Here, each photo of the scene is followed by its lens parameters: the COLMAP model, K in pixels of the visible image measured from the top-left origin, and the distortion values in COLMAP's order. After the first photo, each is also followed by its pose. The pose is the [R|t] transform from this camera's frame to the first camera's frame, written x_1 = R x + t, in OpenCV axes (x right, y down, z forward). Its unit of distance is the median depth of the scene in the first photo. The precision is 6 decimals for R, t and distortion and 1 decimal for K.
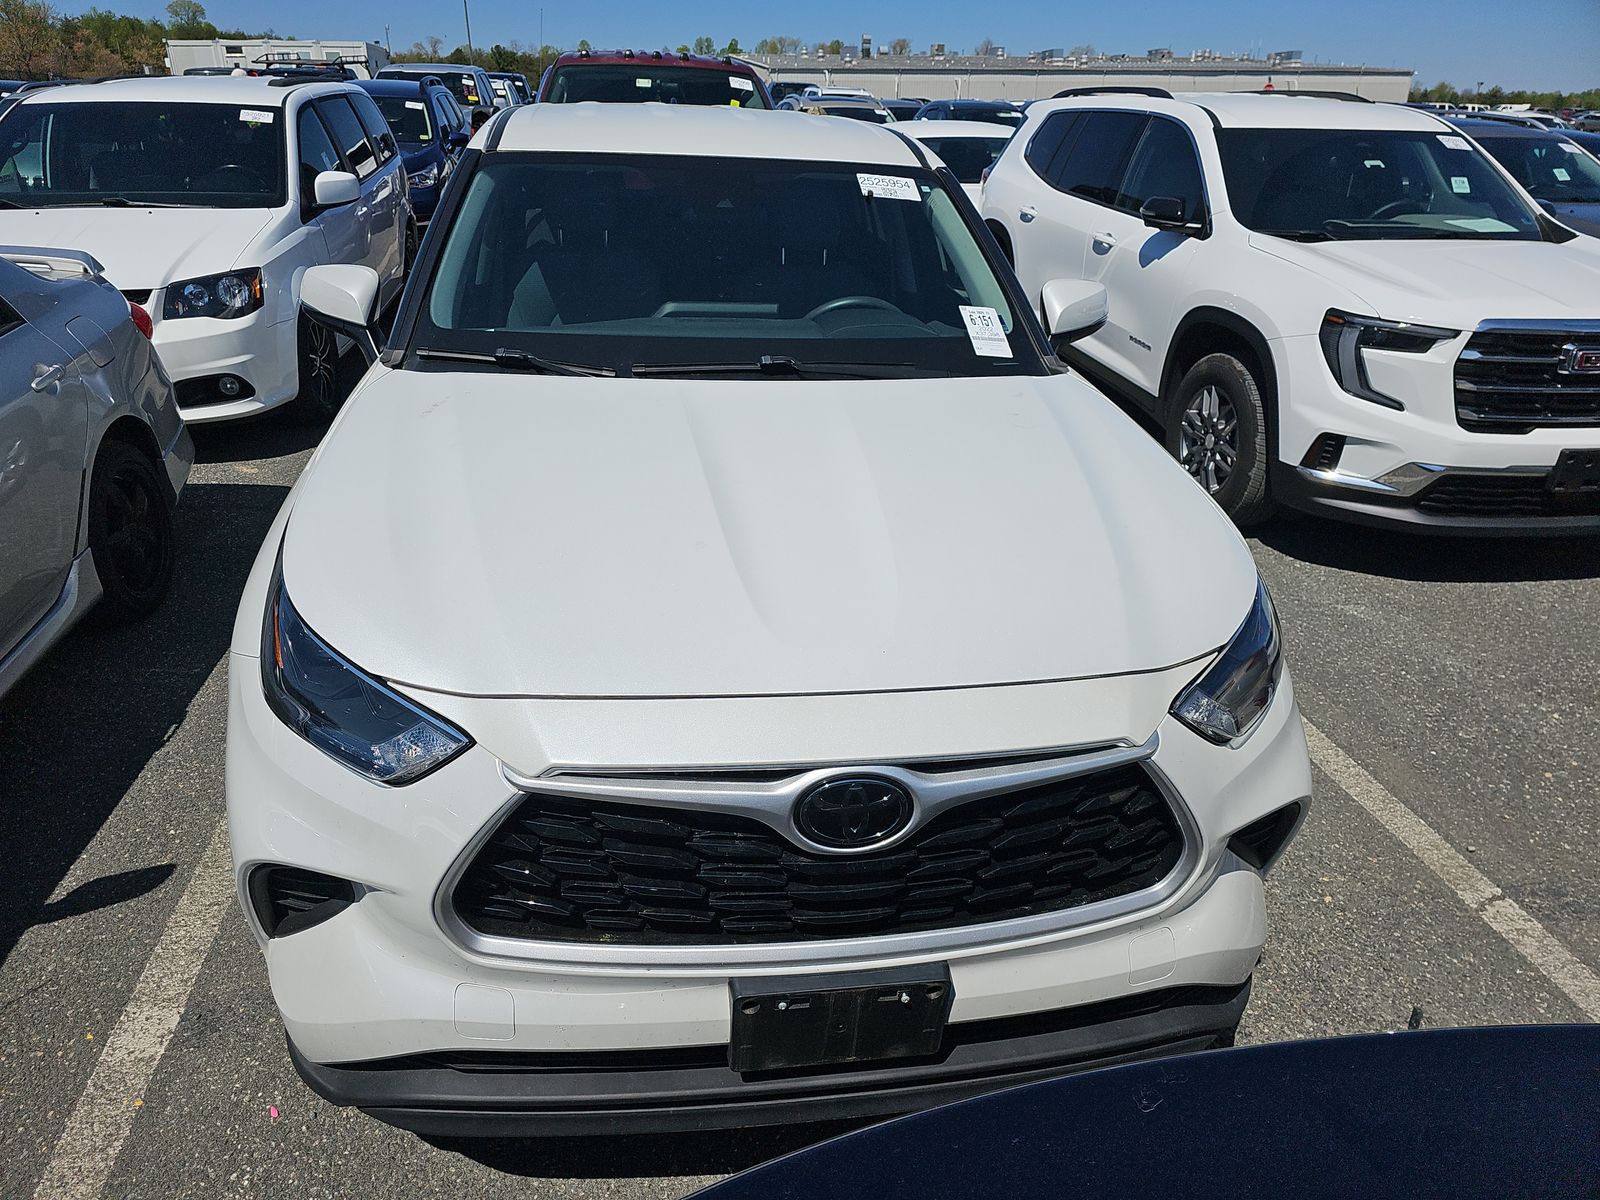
lens RADIAL K [[1132.0, 0, 795.4], [0, 1132.0, 593.4], [0, 0, 1]] dist [0.058596, -0.065913]
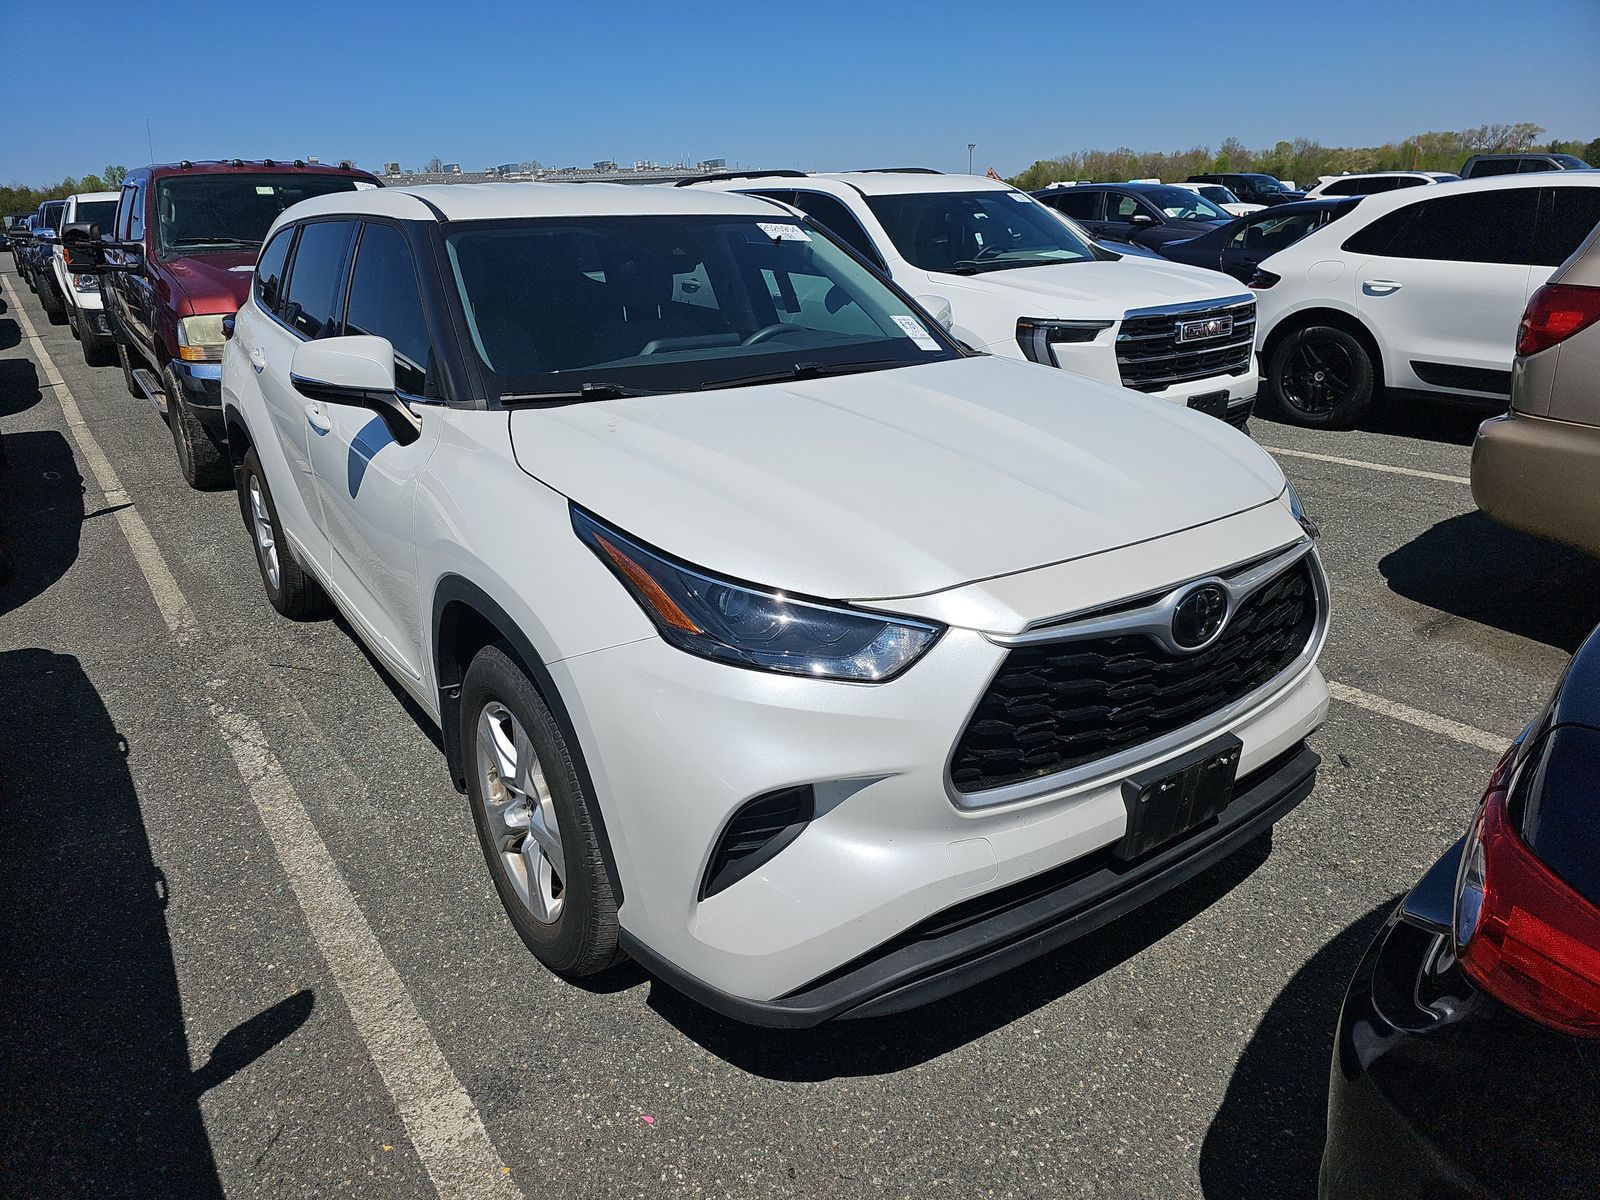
lens RADIAL K [[1136.2, 0, 800.3], [0, 1136.2, 572.8], [0, 0, 1]] dist [0.065162, -0.065926]
pose [[0.883113, -0.192053, 0.428051, -0.378336], [0.236571, 0.970179, -0.052781, 0.041385], [-0.405149, 0.147876, 0.902212, -0.017279]]
